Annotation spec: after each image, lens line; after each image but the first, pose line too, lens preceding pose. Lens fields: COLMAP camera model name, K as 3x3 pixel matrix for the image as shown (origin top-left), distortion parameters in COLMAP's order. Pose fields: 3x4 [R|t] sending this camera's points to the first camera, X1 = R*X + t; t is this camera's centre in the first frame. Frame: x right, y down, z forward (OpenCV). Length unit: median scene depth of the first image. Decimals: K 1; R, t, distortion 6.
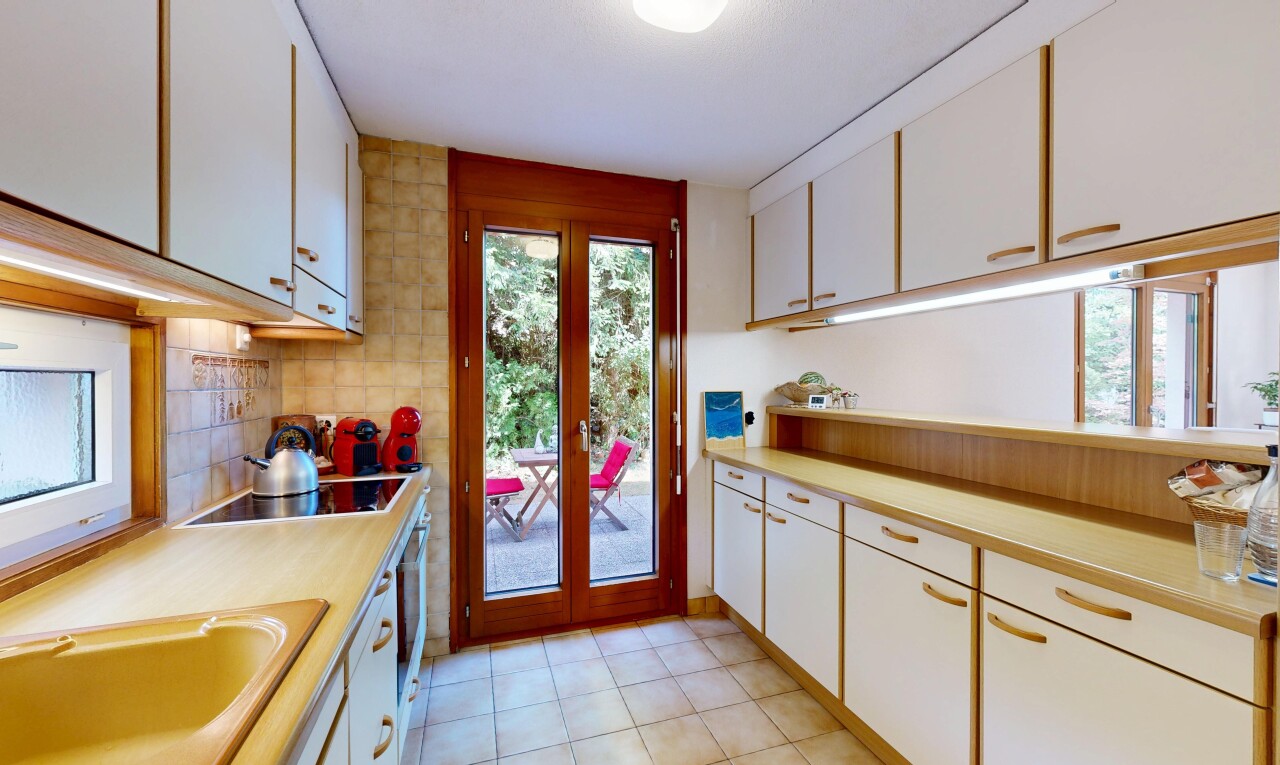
lens RADIAL K [[497.7, 0, 632.8], [0, 497.7, 381.5], [0, 0, 1]] dist [0.020778, -0.000175]
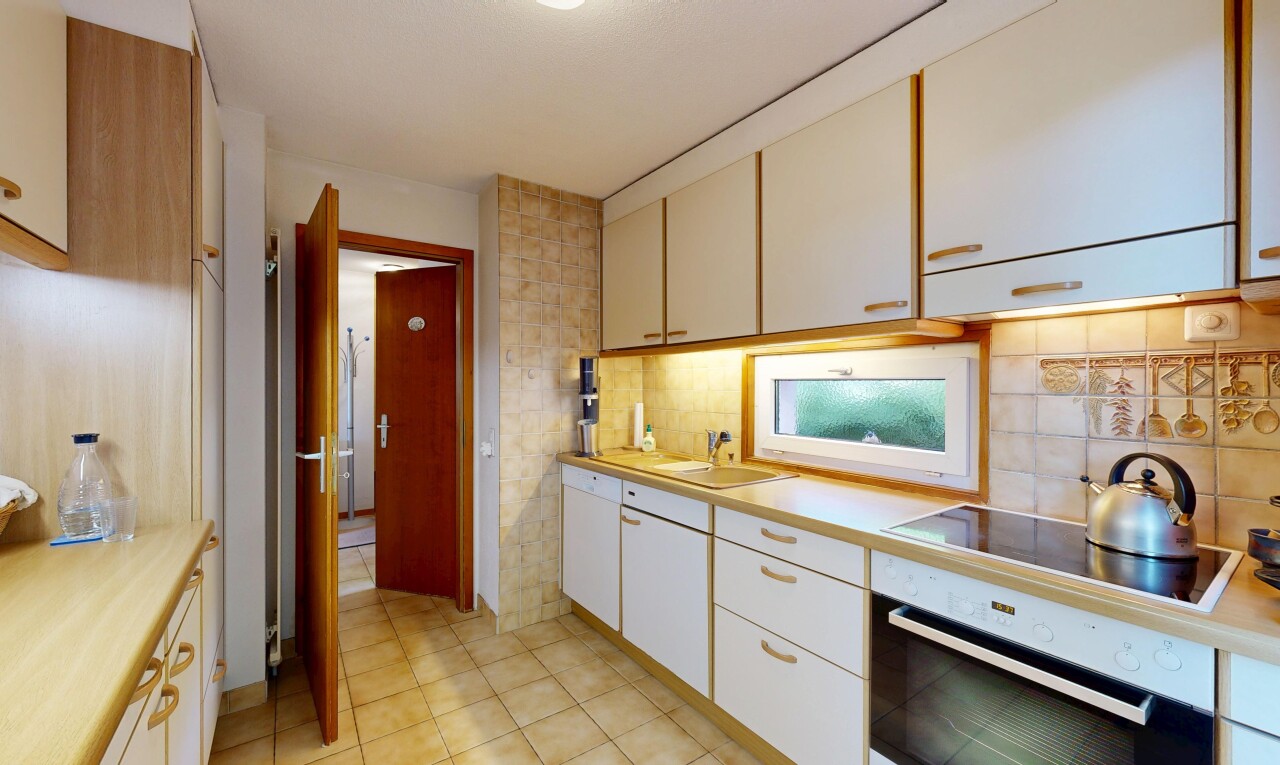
lens RADIAL K [[497.7, 0, 646.4], [0, 497.7, 387.6], [0, 0, 1]] dist [0.020778, -0.000175]
pose [[0.951862, 0.004160, 0.306498, -0.039155], [-0.005303, 0.999982, 0.002895, -0.000394], [-0.306480, -0.004381, 0.951867, 0.116534]]
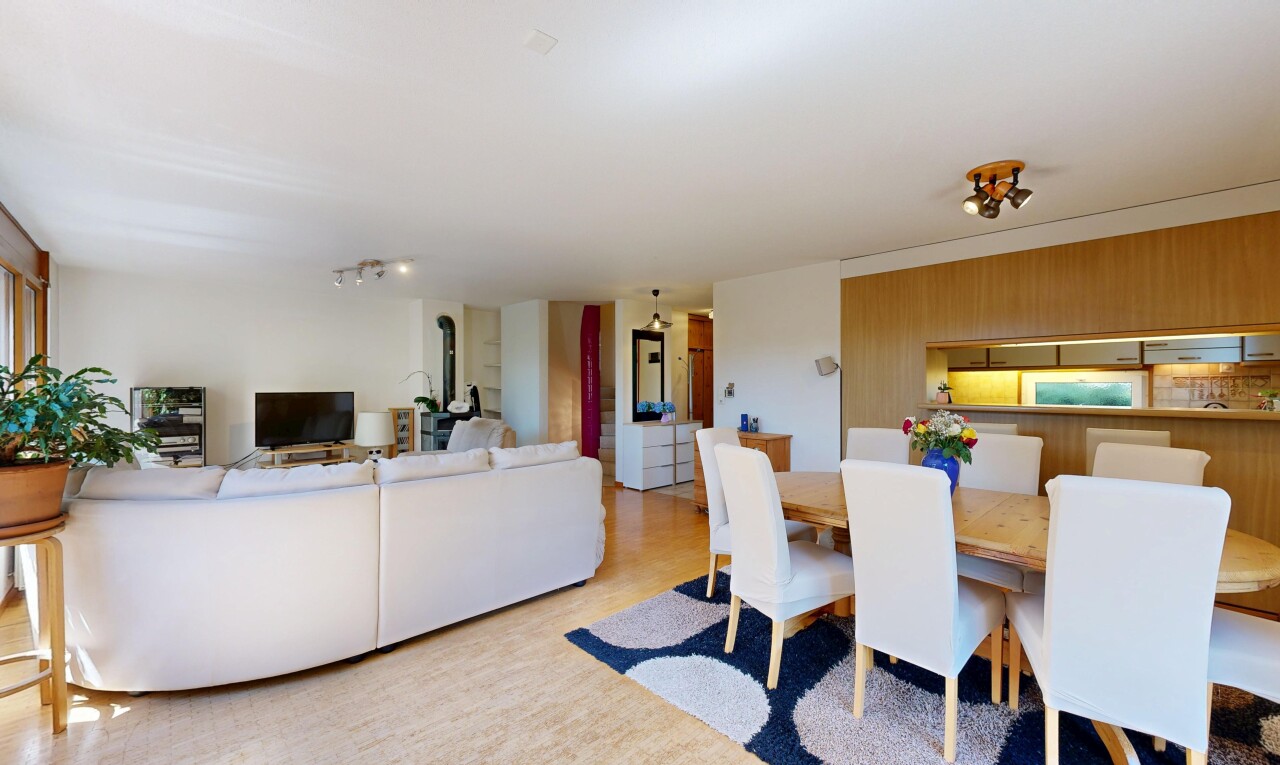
lens RADIAL K [[497.7, 0, 643.4], [0, 497.7, 385.1], [0, 0, 1]] dist [0.020778, -0.000175]
pose [[0.895827, 0.000956, 0.444402, -2.816723], [-0.000933, 1.000000, -0.000270, -0.000235], [-0.444402, -0.000172, 0.895828, -0.446634]]
